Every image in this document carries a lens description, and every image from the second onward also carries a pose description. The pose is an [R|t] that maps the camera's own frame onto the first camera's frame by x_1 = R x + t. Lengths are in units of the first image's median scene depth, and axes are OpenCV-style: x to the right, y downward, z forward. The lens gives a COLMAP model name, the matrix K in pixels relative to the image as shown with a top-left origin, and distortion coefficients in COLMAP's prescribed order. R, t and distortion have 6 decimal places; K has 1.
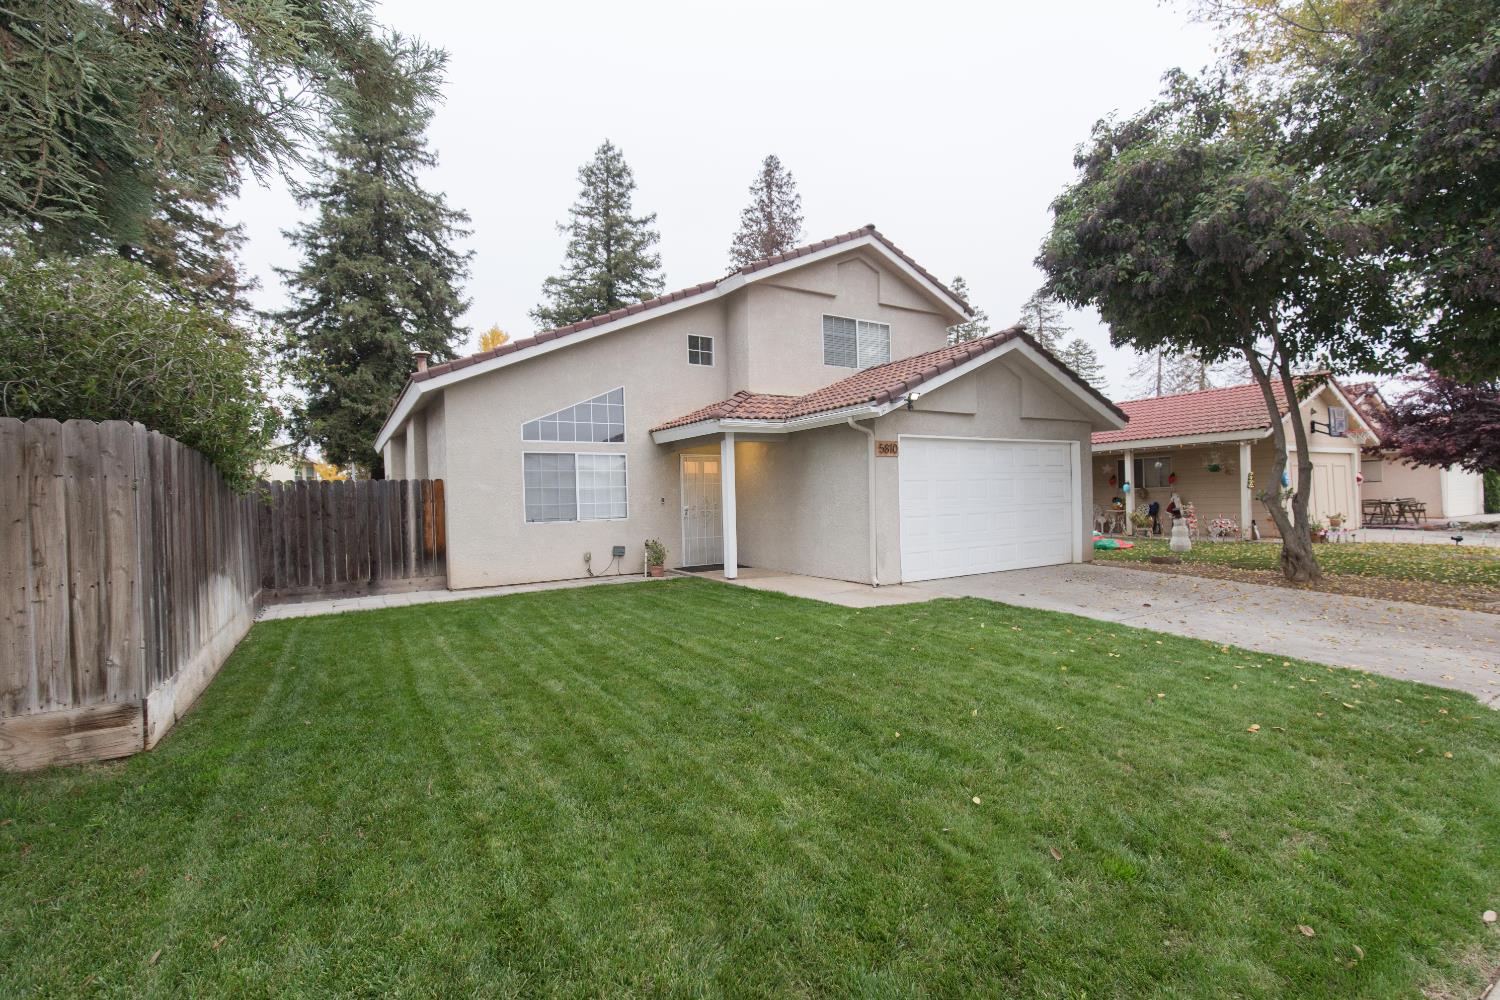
lens RADIAL K [[671.1, 0, 756.0], [0, 671.1, 507.3], [0, 0, 1]] dist [0.000282, -0.000177]
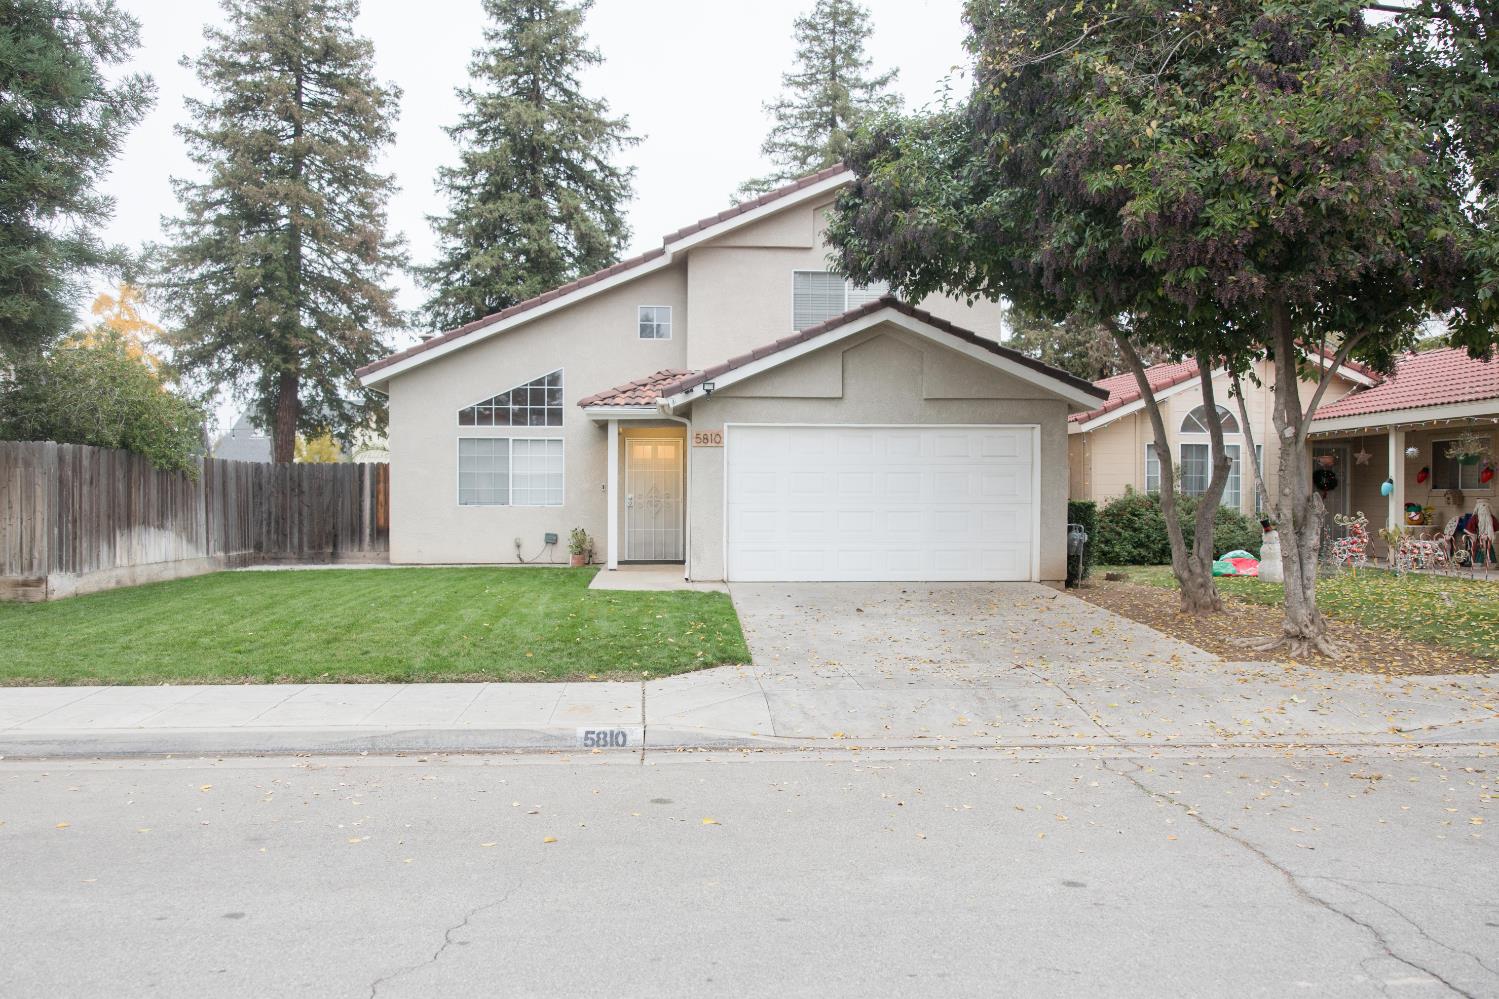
lens RADIAL K [[1203.2, 0, 749.5], [0, 1203.2, 499.5], [0, 0, 1]] dist [0.008503, 0.001311]
pose [[0.875784, 0.030809, -0.481718, 0.993453], [-0.030643, 0.999497, 0.008214, -0.015924], [0.481729, 0.007568, 0.876288, -0.434906]]
